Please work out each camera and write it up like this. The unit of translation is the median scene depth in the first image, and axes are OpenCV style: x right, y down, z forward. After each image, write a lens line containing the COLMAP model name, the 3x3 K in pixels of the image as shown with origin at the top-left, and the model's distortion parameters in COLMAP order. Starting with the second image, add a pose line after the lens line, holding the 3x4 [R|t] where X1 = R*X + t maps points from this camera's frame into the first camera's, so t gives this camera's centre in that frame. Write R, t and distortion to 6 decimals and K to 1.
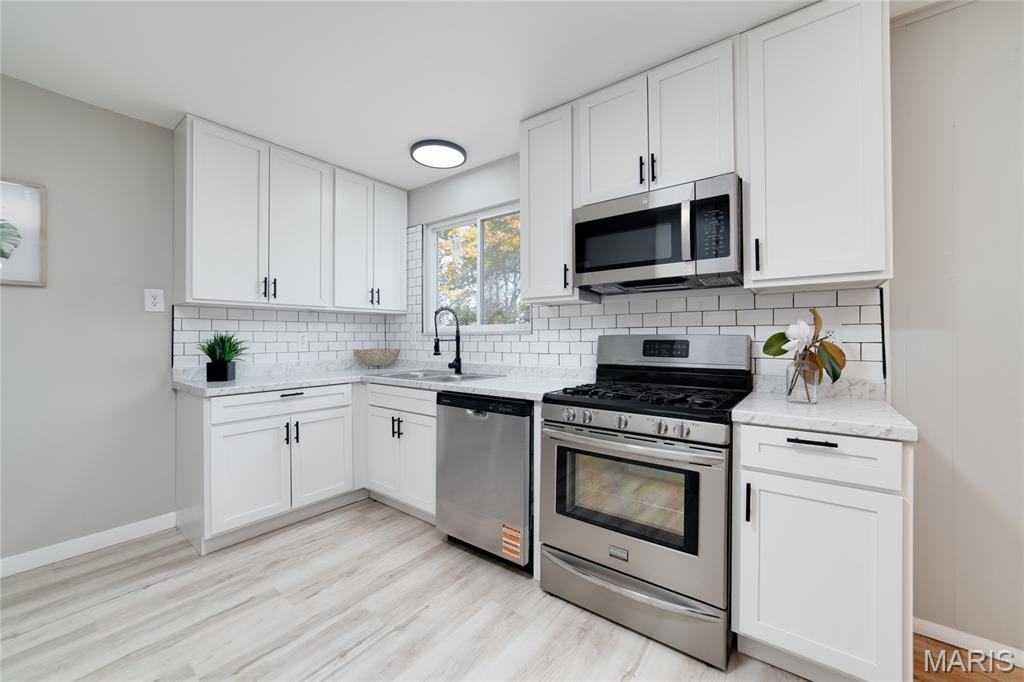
lens RADIAL K [[404.8, 0, 513.1], [0, 404.8, 334.8], [0, 0, 1]] dist [-0.000805, 0.000281]
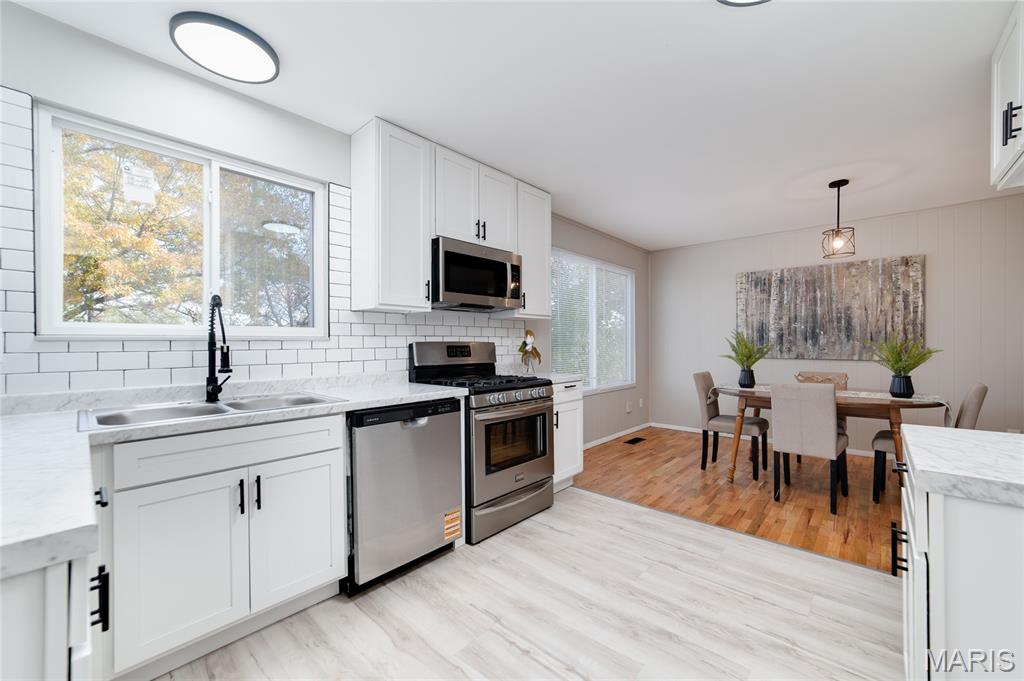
lens RADIAL K [[417.6, 0, 515.0], [0, 417.6, 345.5], [0, 0, 1]] dist [-0.001694, 0.000063]
pose [[0.069034, -0.002930, 0.997610, -0.989391], [-0.000859, 0.999995, 0.002996, 0.008126], [-0.997614, -0.001064, 0.069031, 0.643112]]
